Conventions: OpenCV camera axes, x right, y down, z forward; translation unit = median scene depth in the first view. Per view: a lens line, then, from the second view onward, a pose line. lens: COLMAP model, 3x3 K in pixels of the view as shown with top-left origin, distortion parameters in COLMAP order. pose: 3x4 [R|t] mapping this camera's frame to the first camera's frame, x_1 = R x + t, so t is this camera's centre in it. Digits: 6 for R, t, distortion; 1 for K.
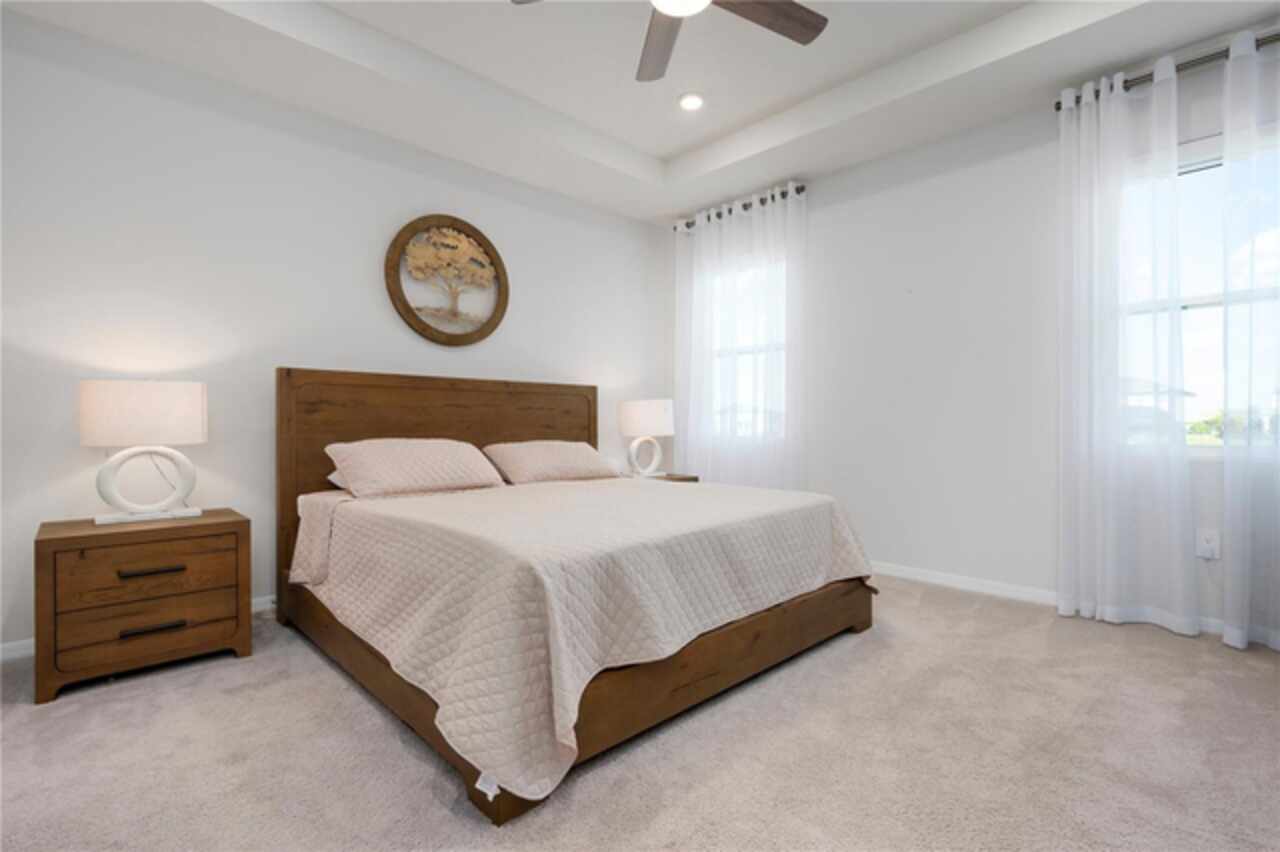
lens RADIAL K [[589.3, 0, 640.0], [0, 589.3, 426.0], [0, 0, 1]] dist [0.001955, 0.000563]
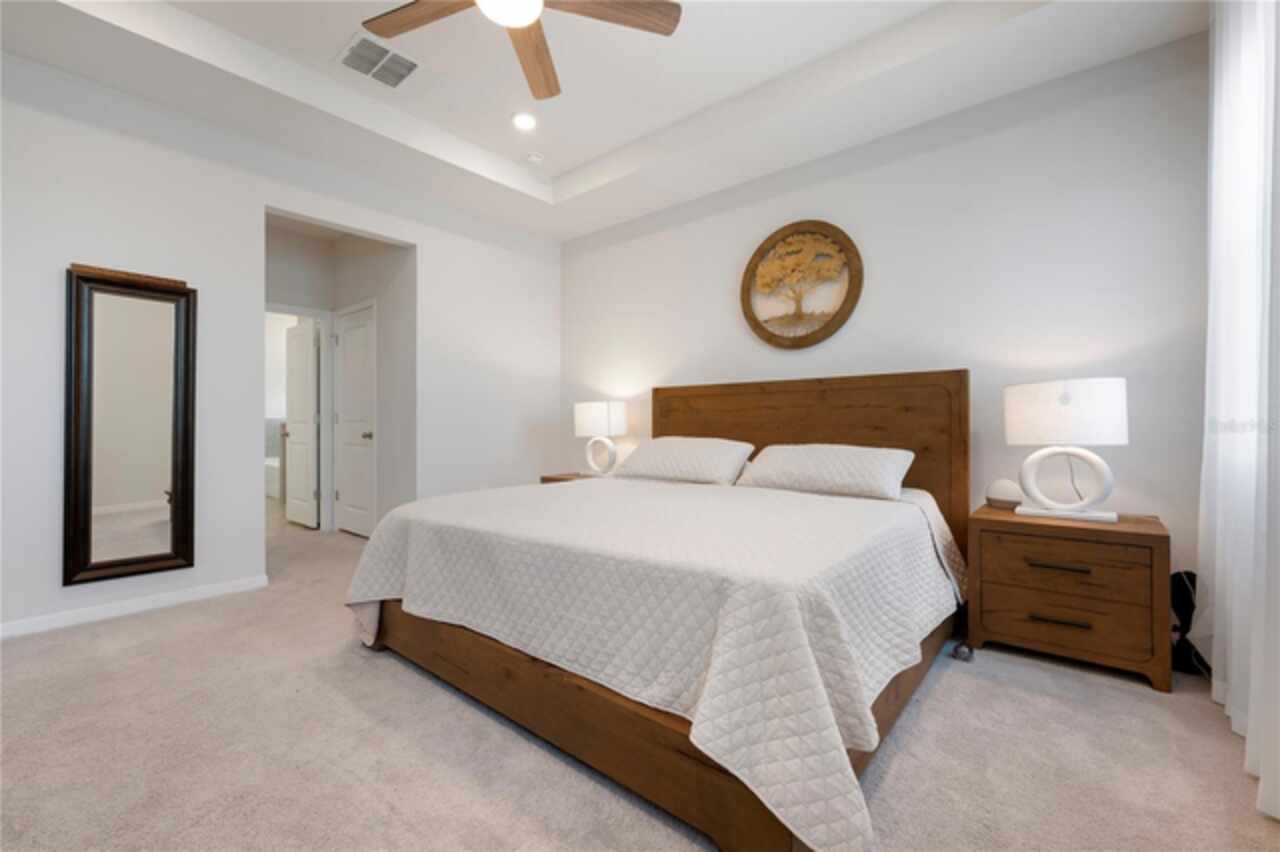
lens RADIAL K [[539.2, 0, 632.0], [0, 539.2, 400.2], [0, 0, 1]] dist [0.039729, -0.000001]
pose [[0.082637, -0.050035, -0.995323, 0.582666], [-0.002989, 0.998722, -0.050454, 0.001291], [0.996575, 0.007144, 0.082382, 0.641022]]
